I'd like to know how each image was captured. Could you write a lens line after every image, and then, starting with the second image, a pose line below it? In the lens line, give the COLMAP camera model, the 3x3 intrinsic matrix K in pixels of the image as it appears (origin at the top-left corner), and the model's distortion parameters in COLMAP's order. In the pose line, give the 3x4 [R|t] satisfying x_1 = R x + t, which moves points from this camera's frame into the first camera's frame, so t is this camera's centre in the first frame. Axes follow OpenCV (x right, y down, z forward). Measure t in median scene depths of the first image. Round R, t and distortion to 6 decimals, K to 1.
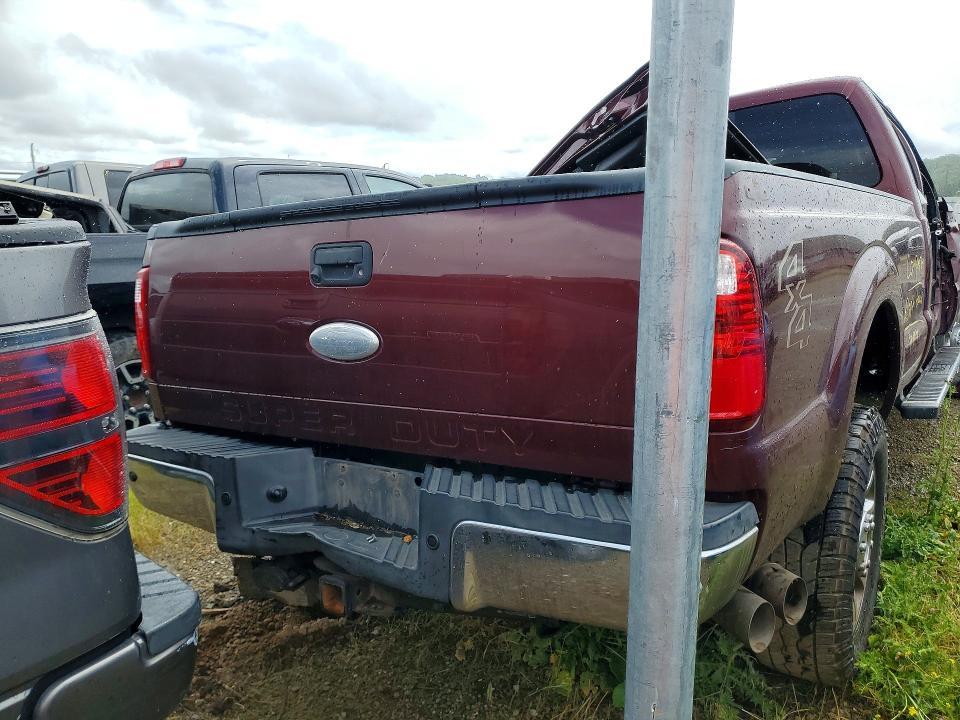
lens RADIAL K [[750.0, 0, 491.9], [0, 750.0, 360.0], [0, 0, 1]] dist [-0.004187, -0.011617]
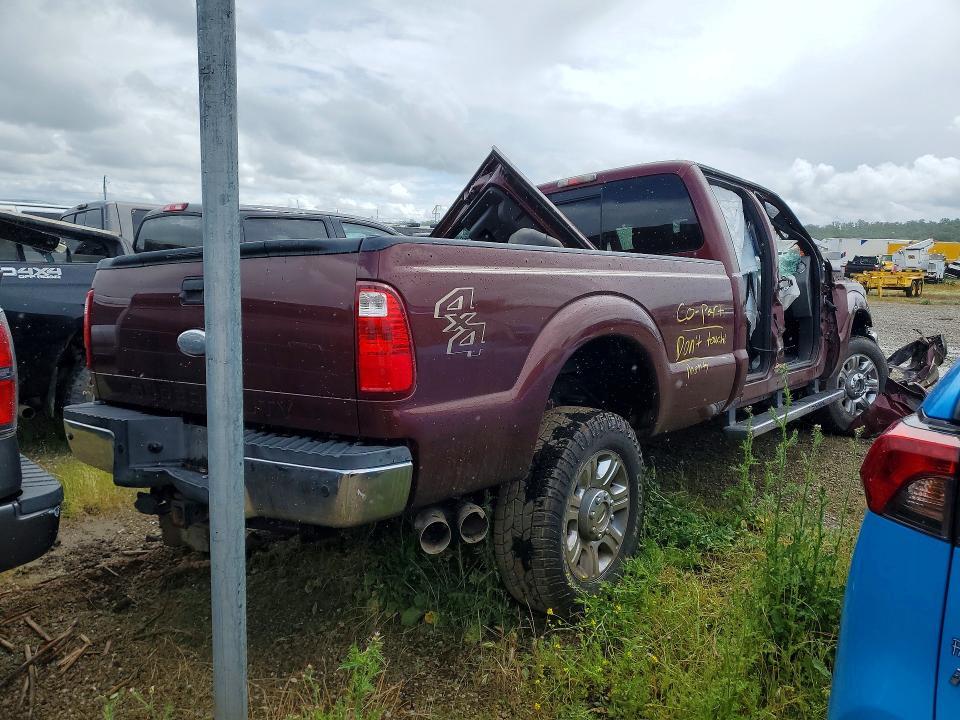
lens RADIAL K [[791.8, 0, 480.5], [0, 791.8, 372.9], [0, 0, 1]] dist [0.067585, -0.001505]
pose [[0.992739, 0.036765, -0.114532, 0.357441], [-0.041357, 0.998423, -0.037972, 0.046651], [0.112956, 0.042433, 0.992694, -0.334139]]
